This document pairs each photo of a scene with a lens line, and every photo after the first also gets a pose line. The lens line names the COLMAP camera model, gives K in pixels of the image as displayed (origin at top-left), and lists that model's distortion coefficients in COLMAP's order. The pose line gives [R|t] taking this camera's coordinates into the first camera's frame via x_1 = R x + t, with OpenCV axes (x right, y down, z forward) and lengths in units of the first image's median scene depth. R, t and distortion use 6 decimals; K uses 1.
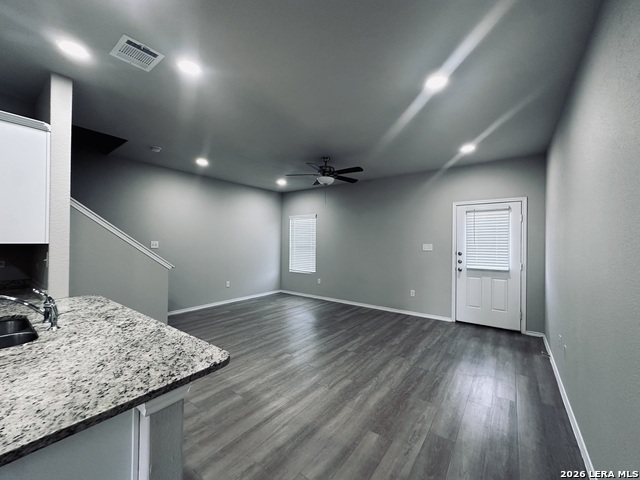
lens RADIAL K [[256.0, 0, 320.0], [0, 256.0, 240.0], [0, 0, 1]] dist [0.000650, 0.000018]
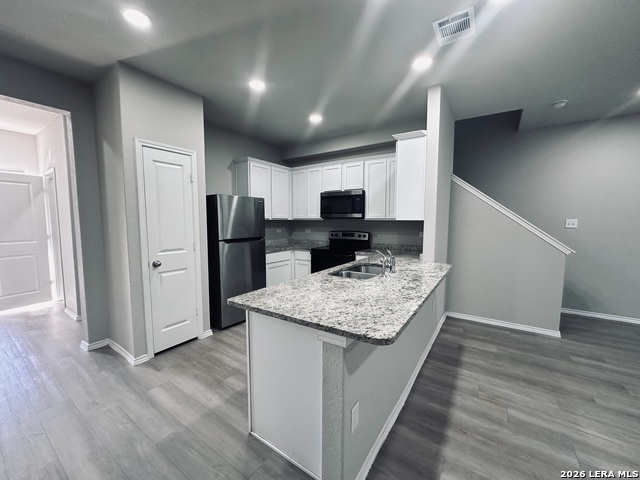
lens RADIAL K [[256.0, 0, 320.0], [0, 256.0, 240.0], [0, 0, 1]] dist [0.000650, 0.000018]
pose [[0.053516, 0.071323, -0.996017, 0.316118], [0.005380, 0.997411, 0.071712, 0.020052], [0.998552, -0.009197, 0.052994, 0.435586]]
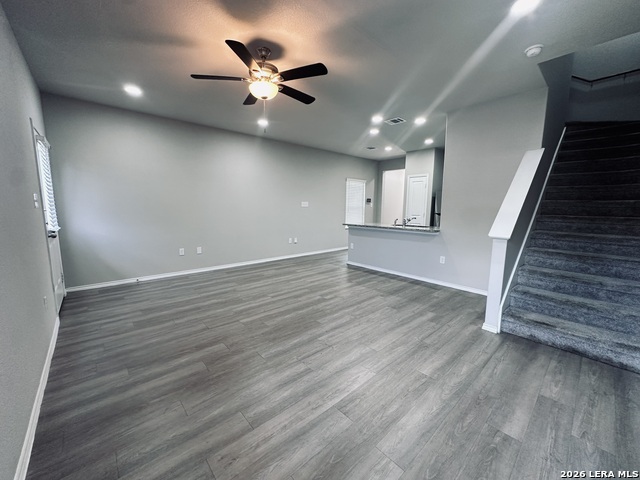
lens RADIAL K [[256.0, 0, 320.0], [0, 256.0, 240.0], [0, 0, 1]] dist [0.000650, 0.000018]
pose [[-0.981327, -0.041946, 0.187715, -0.537516], [-0.017445, 0.991319, 0.130318, 0.078960], [-0.191552, 0.124610, -0.973540, 3.678687]]
